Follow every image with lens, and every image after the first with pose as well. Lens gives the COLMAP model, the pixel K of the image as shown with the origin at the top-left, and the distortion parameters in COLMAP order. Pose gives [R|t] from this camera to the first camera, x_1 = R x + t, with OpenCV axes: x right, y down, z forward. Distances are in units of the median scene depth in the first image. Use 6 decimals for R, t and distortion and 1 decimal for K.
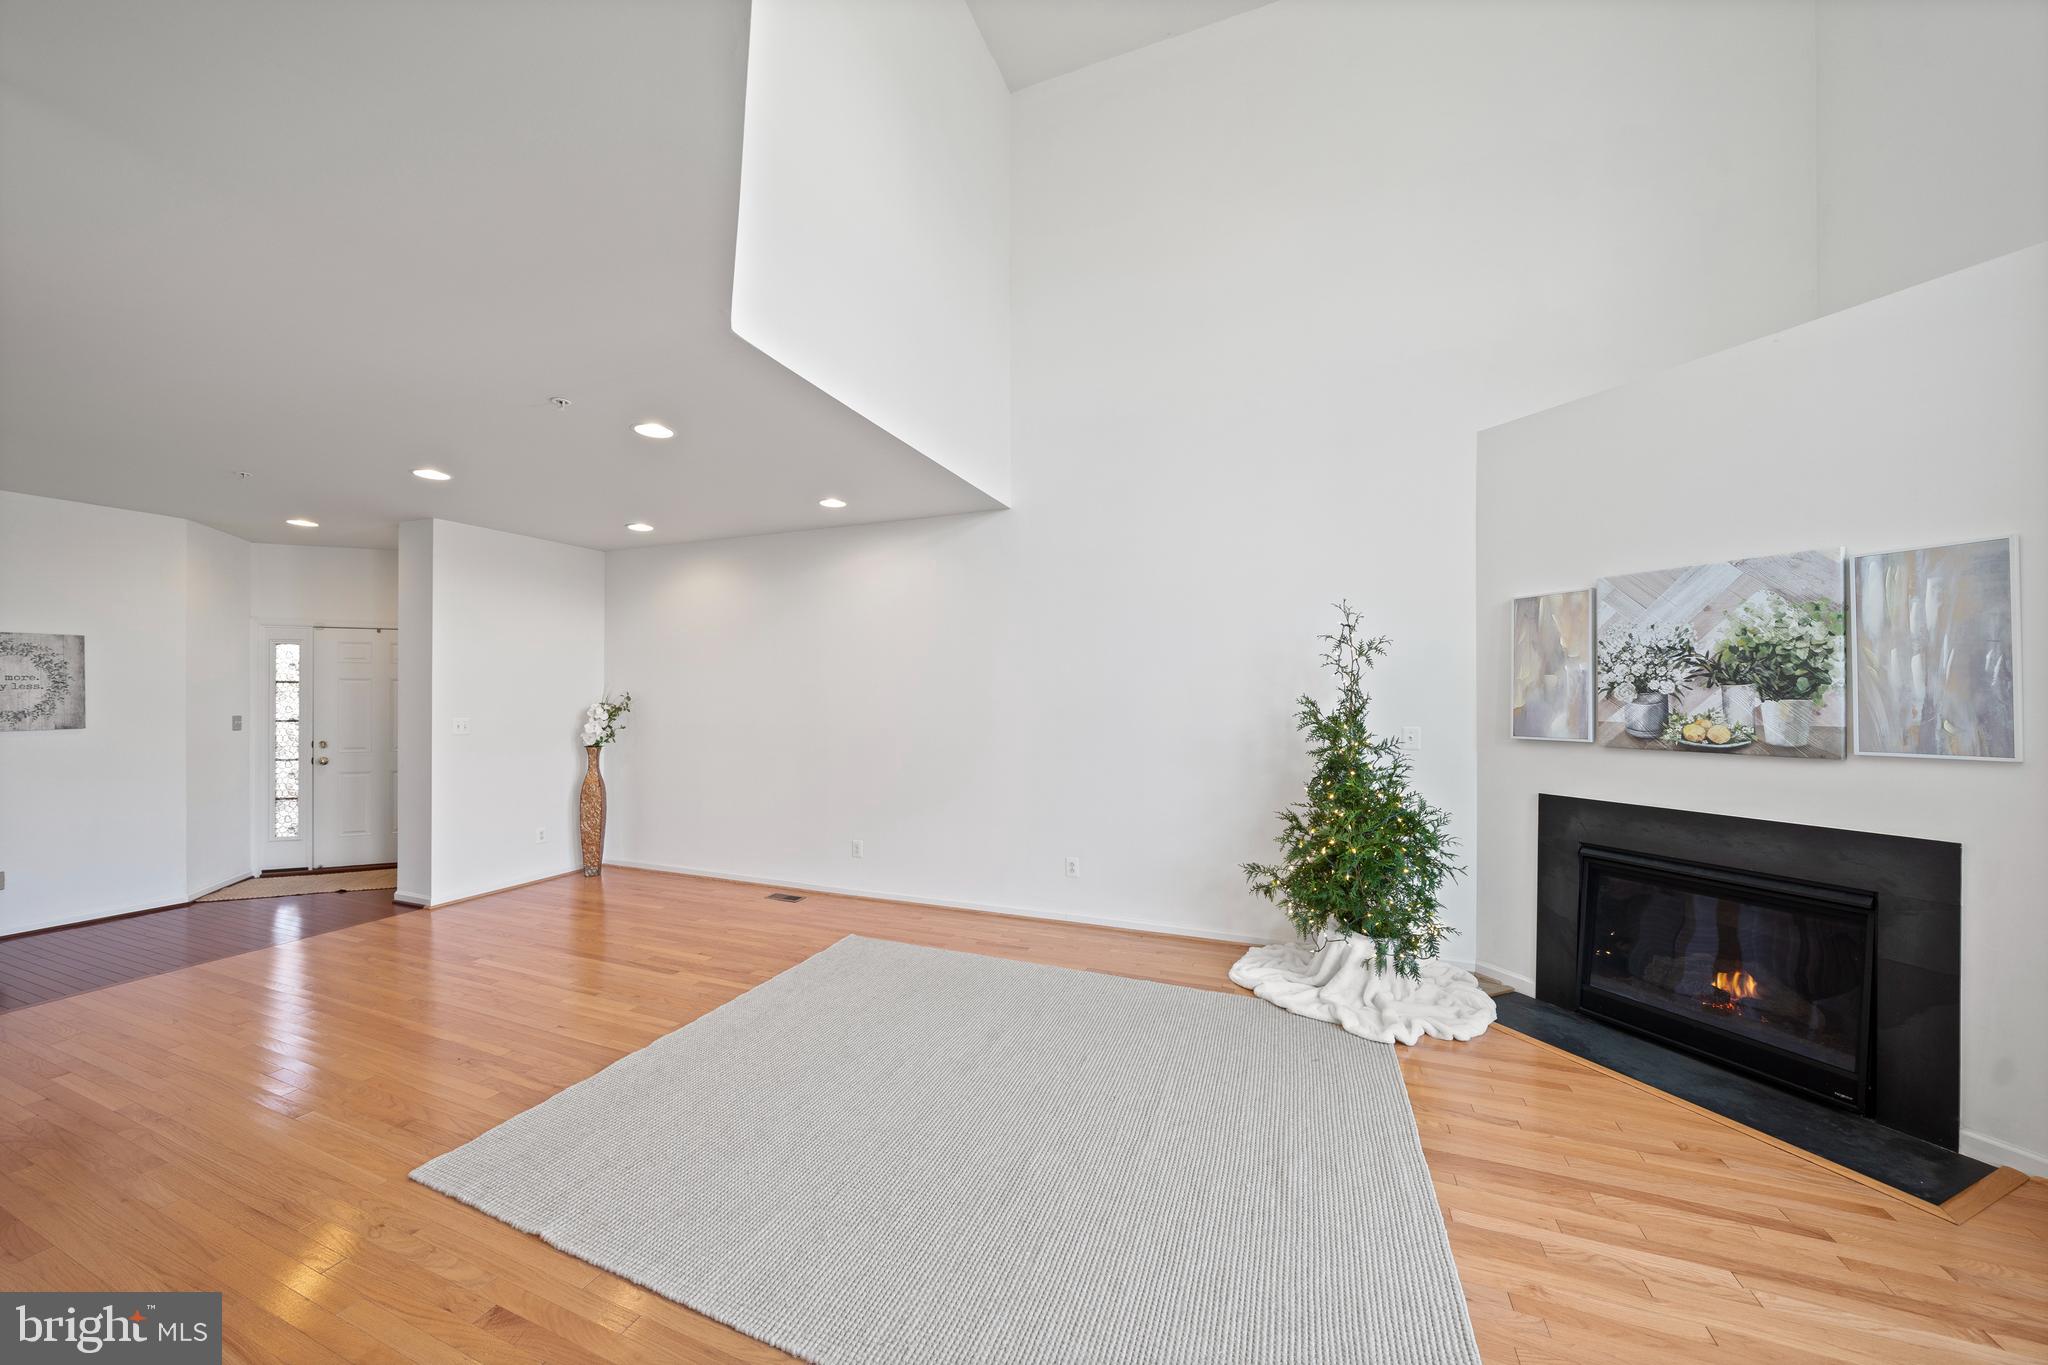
lens RADIAL K [[719.3, 0, 1006.7], [0, 719.3, 694.6], [0, 0, 1]] dist [-0.002604, -0.000870]
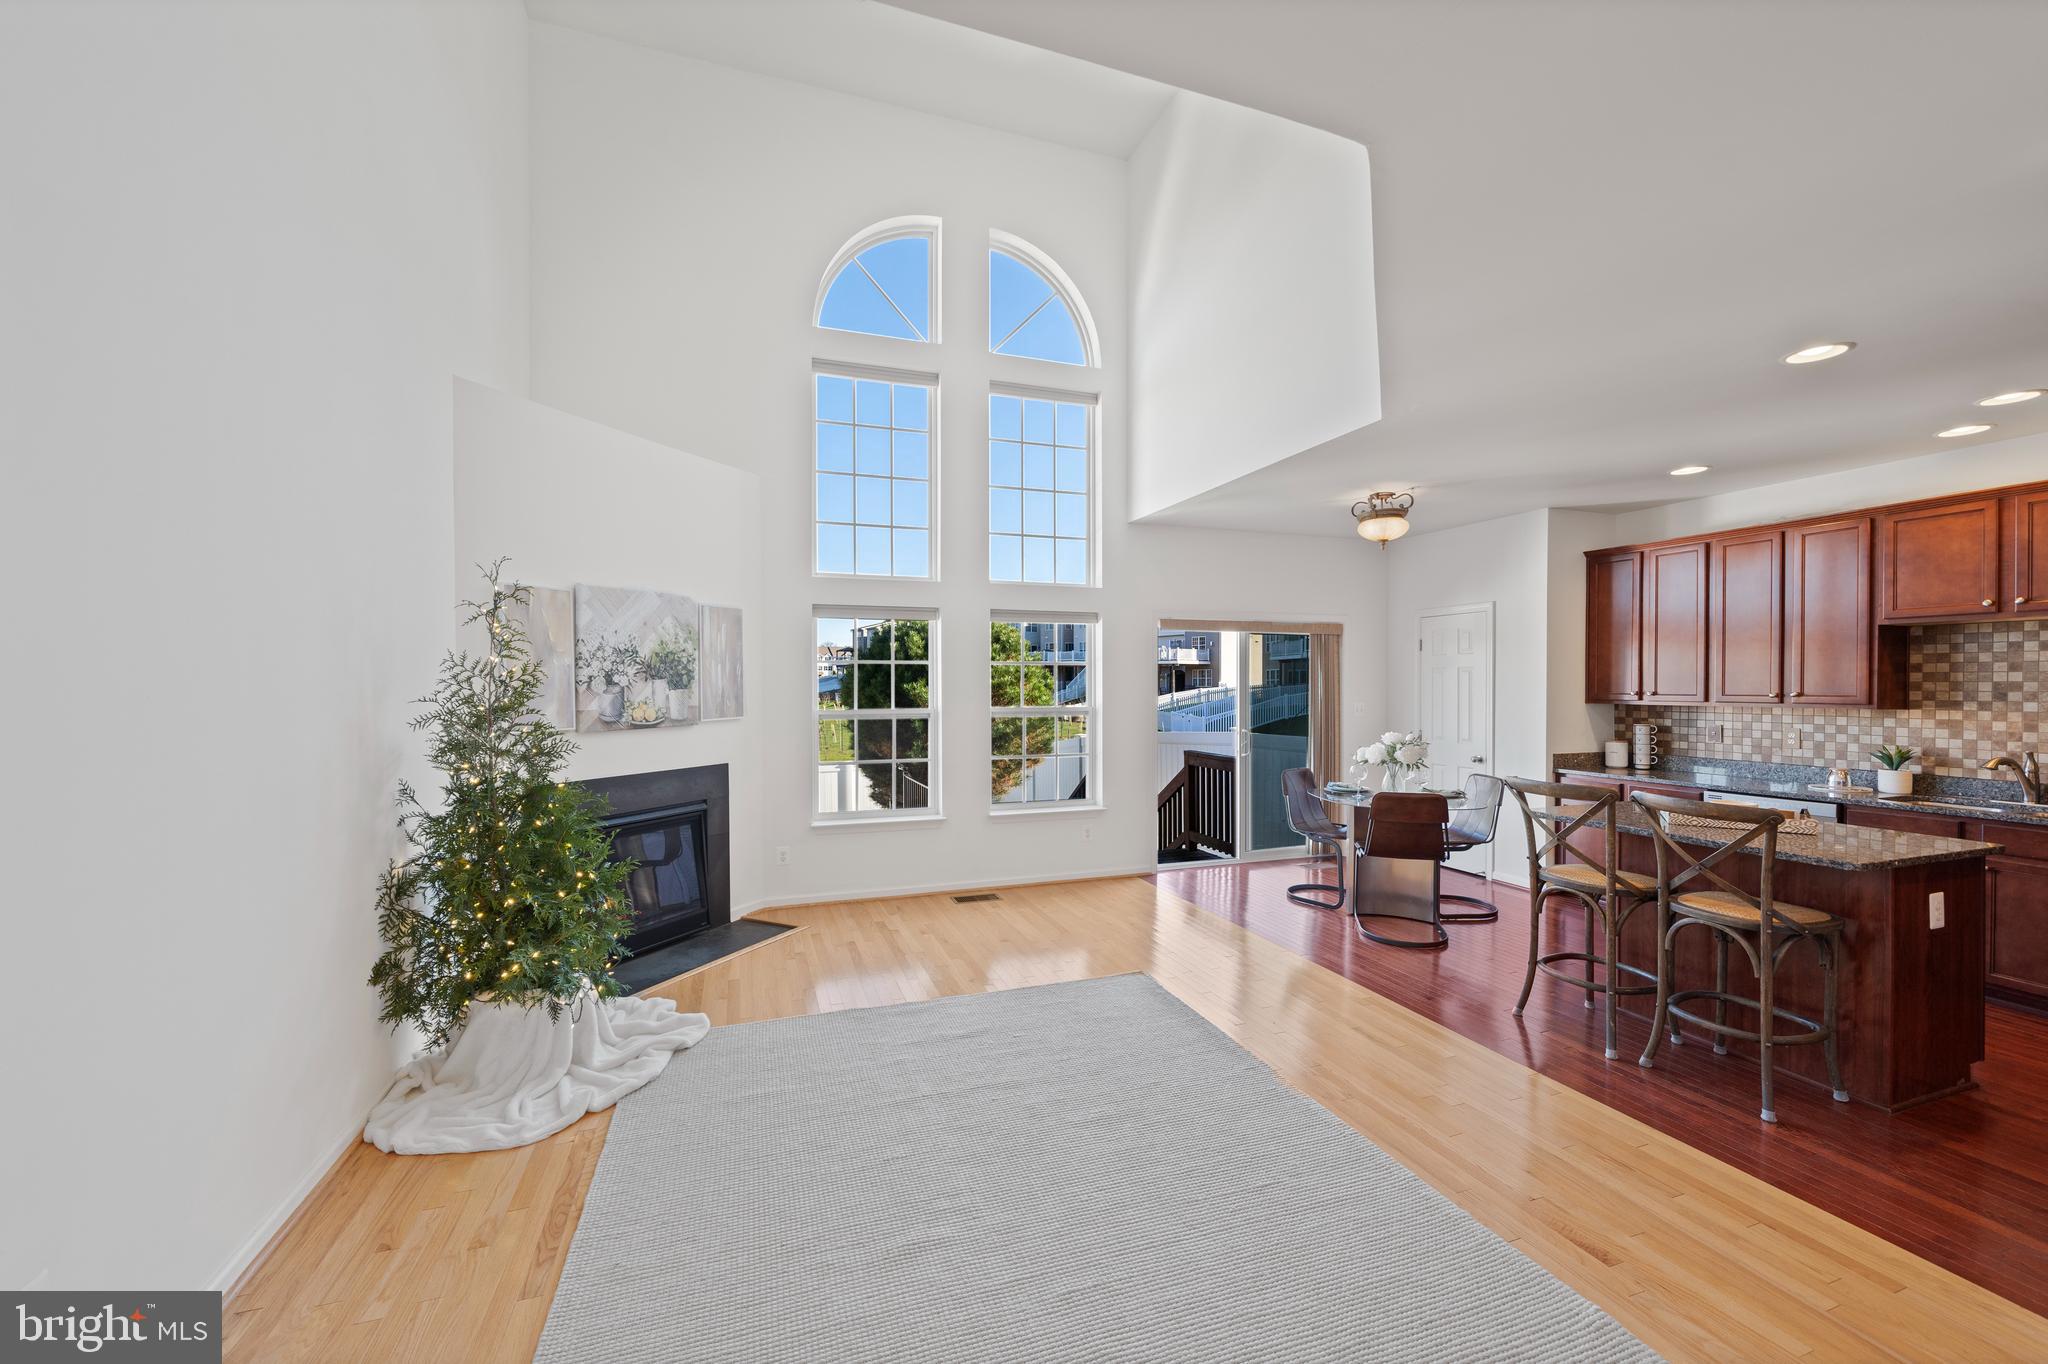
lens RADIAL K [[790.0, 0, 1012.9], [0, 790.0, 691.8], [0, 0, 1]] dist [0.002315, -0.000101]
pose [[-0.666222, -0.004973, 0.745737, -0.527830], [0.003554, 0.999945, 0.009844, -0.001481], [-0.745745, 0.009209, -0.666168, 1.270469]]
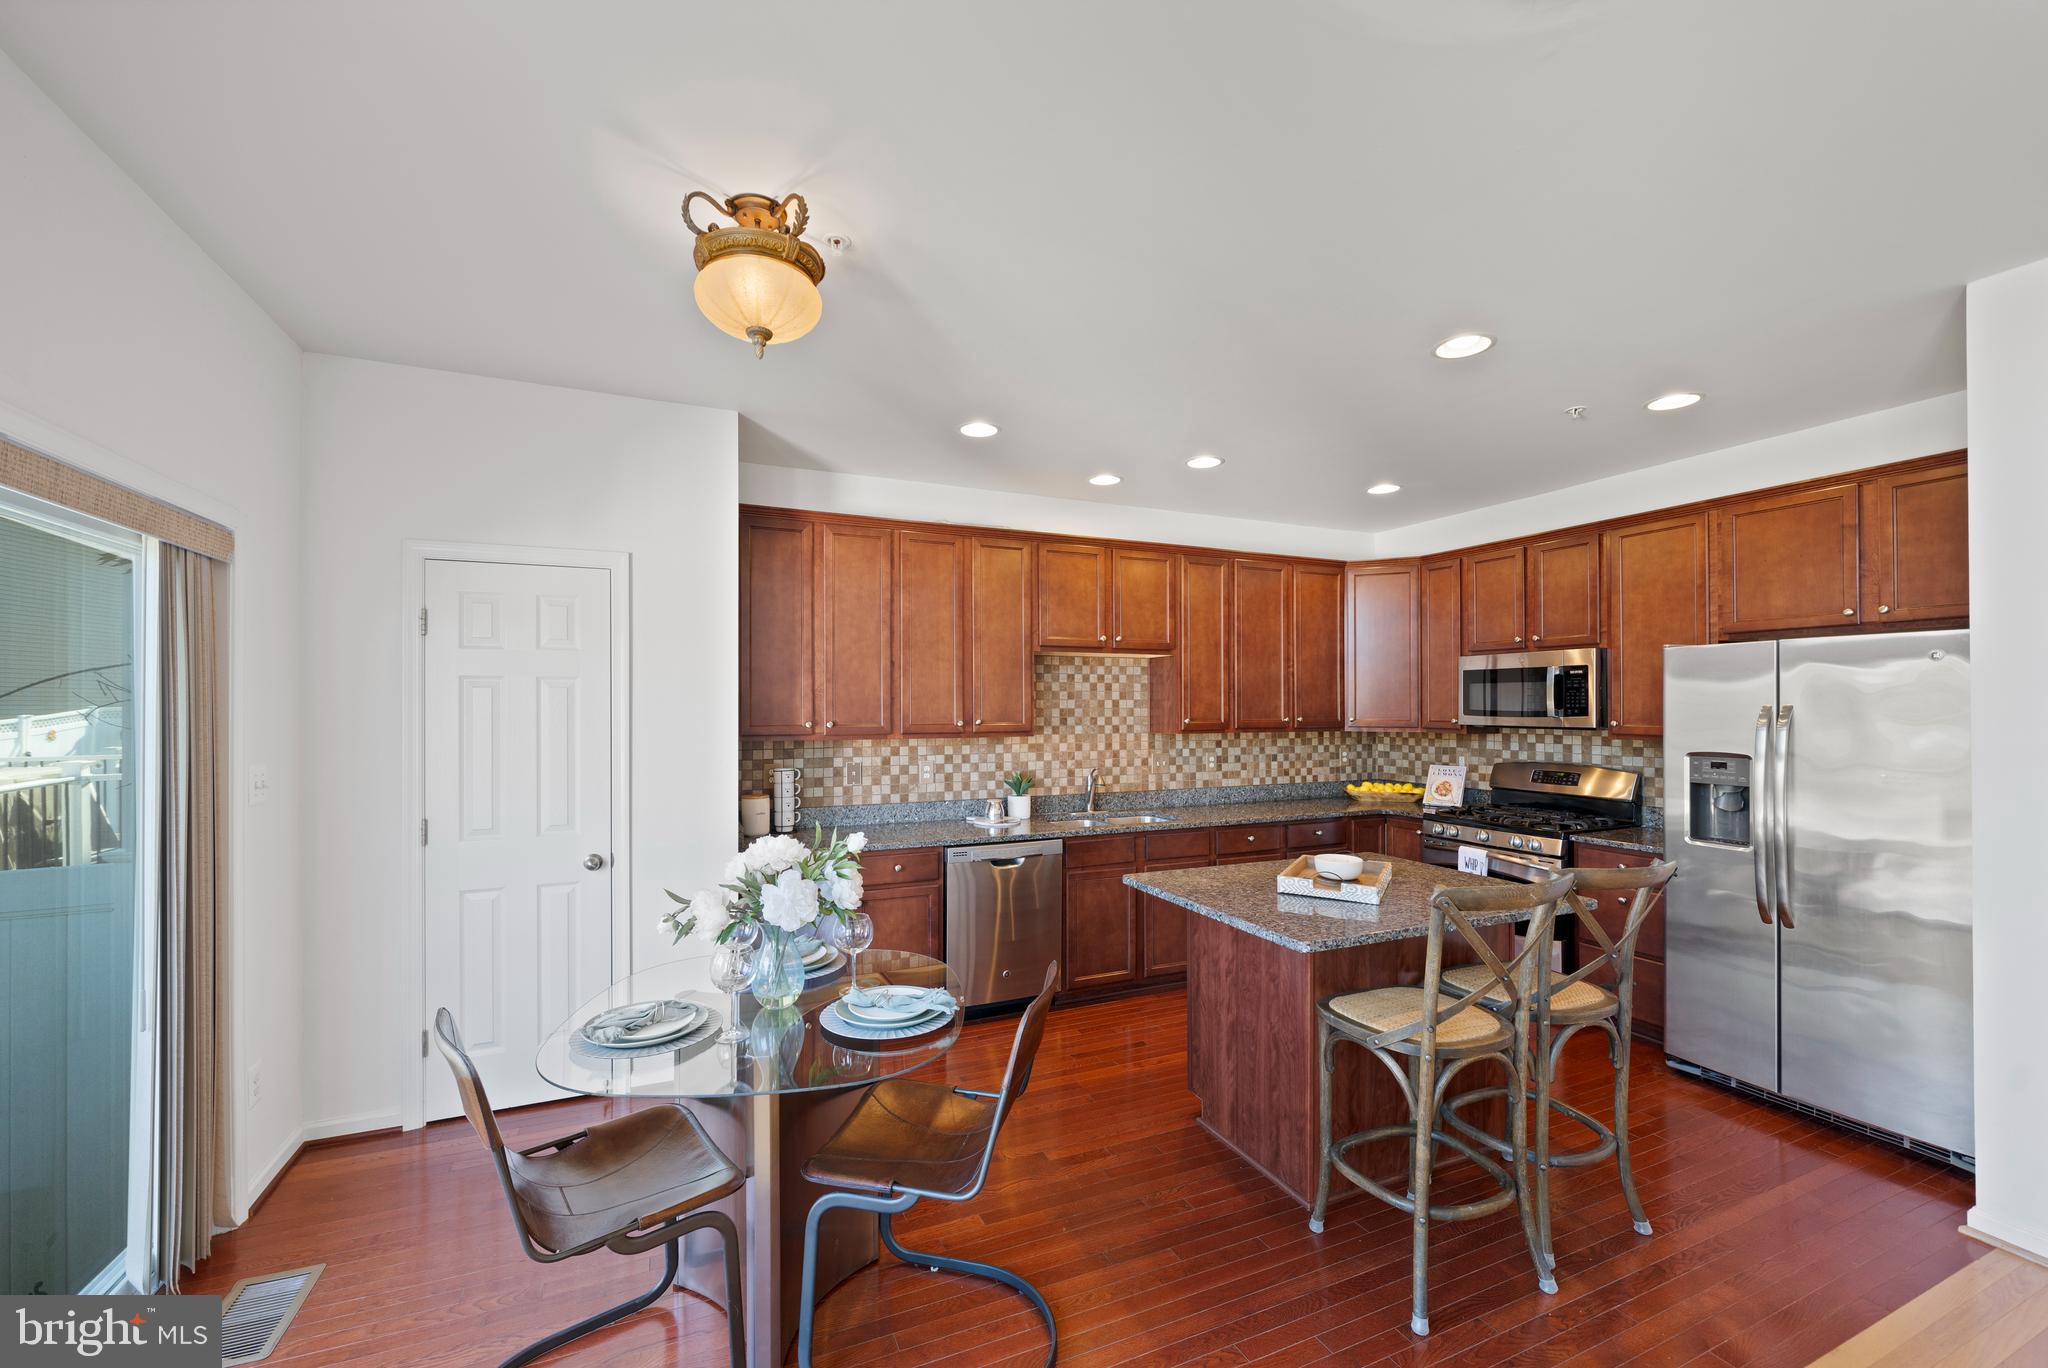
lens RADIAL K [[790.0, 0, 1009.0], [0, 790.0, 705.6], [0, 0, 1]] dist [0.002315, -0.000101]
pose [[-0.695042, -0.000882, -0.718968, 0.430620], [0.000634, 0.999998, -0.001839, -0.002176], [0.718968, -0.001734, -0.695041, 0.228163]]
